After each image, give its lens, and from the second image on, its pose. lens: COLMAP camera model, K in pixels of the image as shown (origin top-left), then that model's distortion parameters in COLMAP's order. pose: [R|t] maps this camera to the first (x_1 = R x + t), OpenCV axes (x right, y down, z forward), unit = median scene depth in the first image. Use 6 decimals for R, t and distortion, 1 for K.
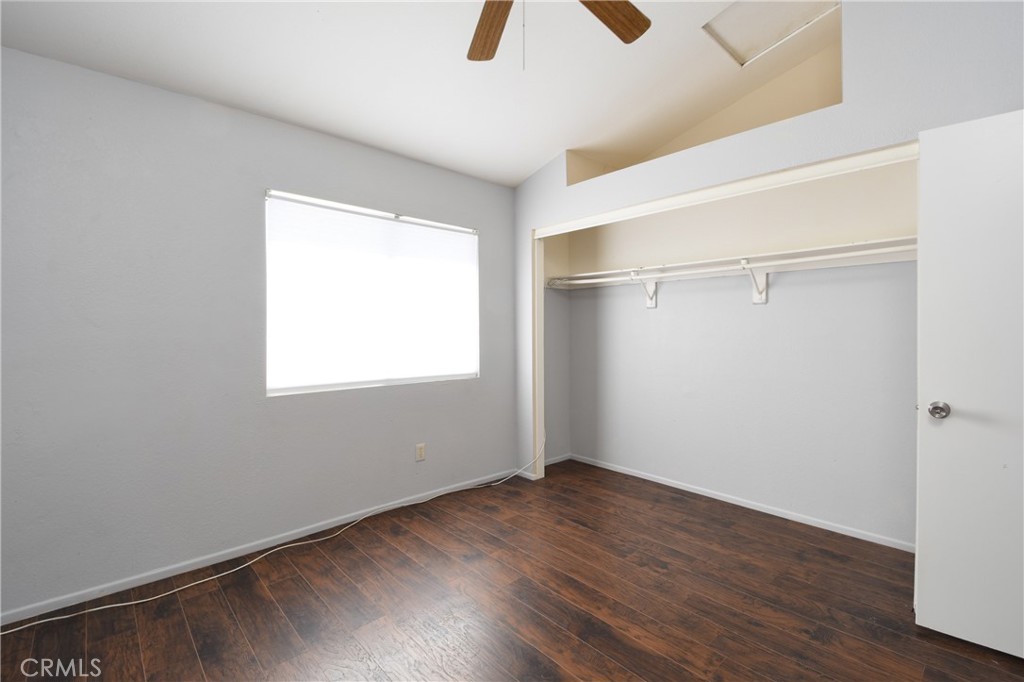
lens RADIAL K [[477.8, 0, 521.6], [0, 477.8, 334.0], [0, 0, 1]] dist [0.027833, -0.024568]
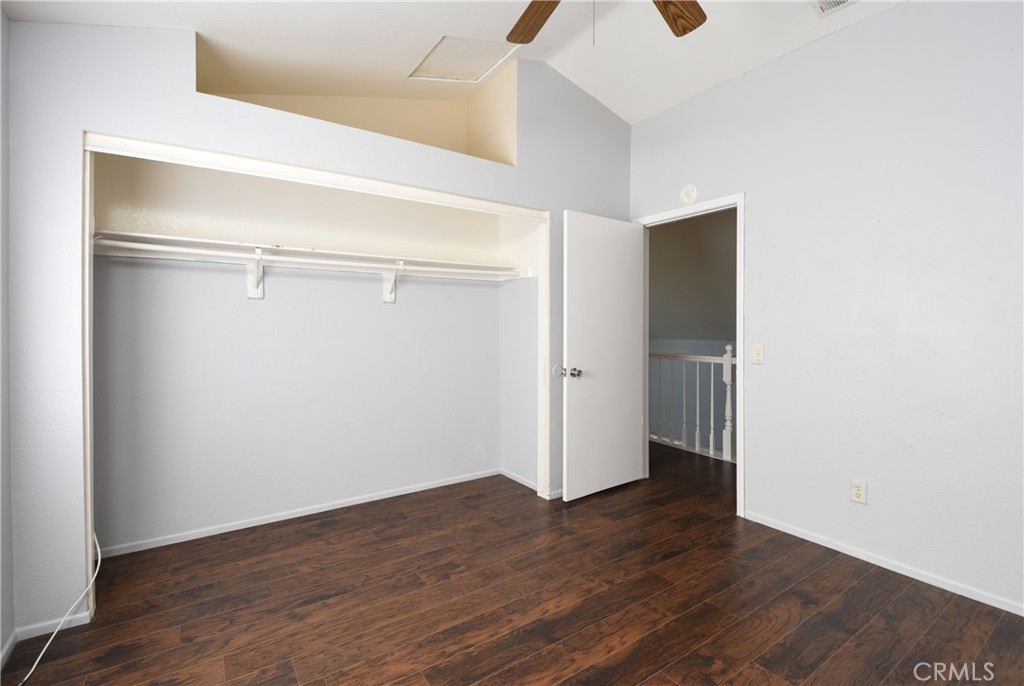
lens RADIAL K [[477.8, 0, 521.6], [0, 477.8, 336.0], [0, 0, 1]] dist [0.027833, -0.024568]
pose [[0.110083, -0.021400, 0.993692, -0.565153], [0.011389, 0.999730, 0.020269, -0.008348], [-0.993857, 0.009086, 0.110297, 0.636669]]
